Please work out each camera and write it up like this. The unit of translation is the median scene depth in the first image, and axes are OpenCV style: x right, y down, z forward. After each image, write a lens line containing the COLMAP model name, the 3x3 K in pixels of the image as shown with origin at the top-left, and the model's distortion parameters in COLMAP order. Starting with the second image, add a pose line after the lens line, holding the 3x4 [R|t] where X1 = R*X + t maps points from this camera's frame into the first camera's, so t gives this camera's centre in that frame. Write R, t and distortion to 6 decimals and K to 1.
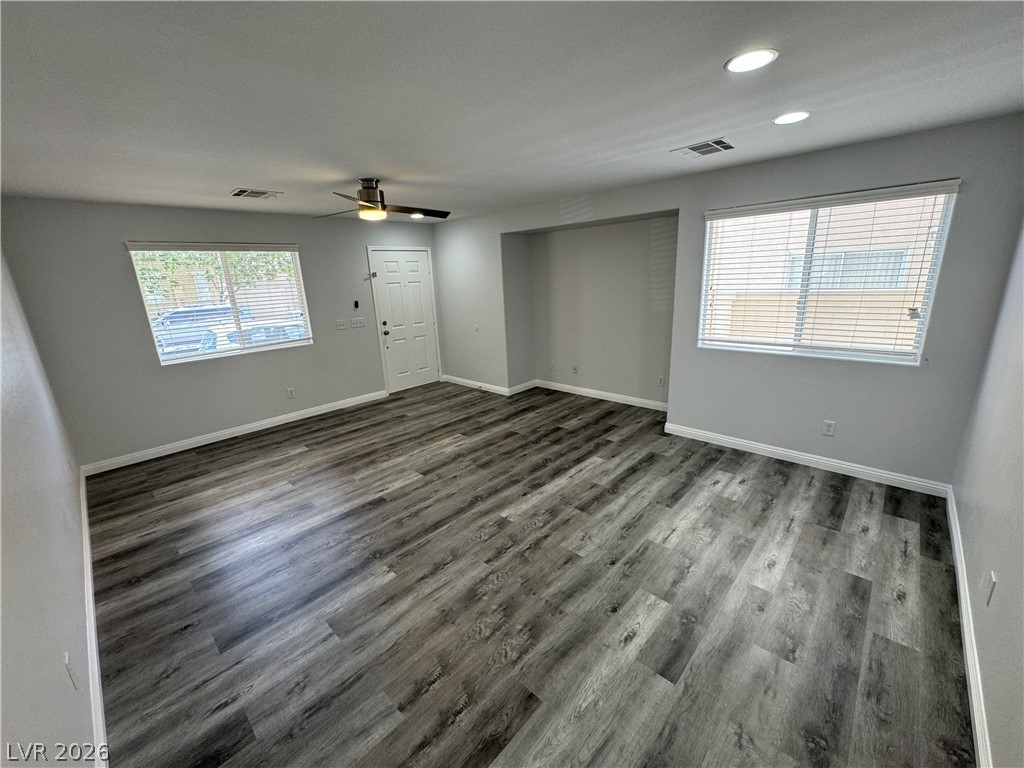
lens RADIAL K [[410.6, 0, 511.6], [0, 410.6, 384.9], [0, 0, 1]] dist [-0.000629, 0.000194]
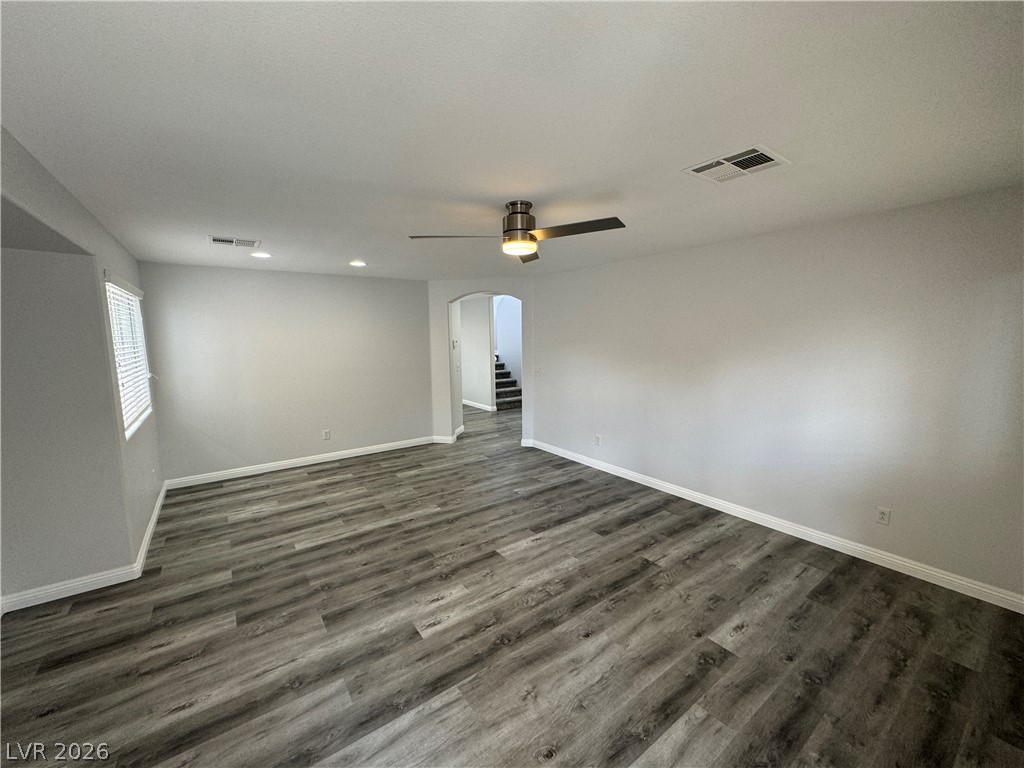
lens RADIAL K [[410.6, 0, 511.6], [0, 410.6, 384.9], [0, 0, 1]] dist [-0.000629, 0.000194]
pose [[-0.981142, 0.032291, 0.190571, -0.428002], [0.101435, 0.925289, 0.365447, -0.426756], [-0.164532, 0.377886, -0.911115, 1.666355]]
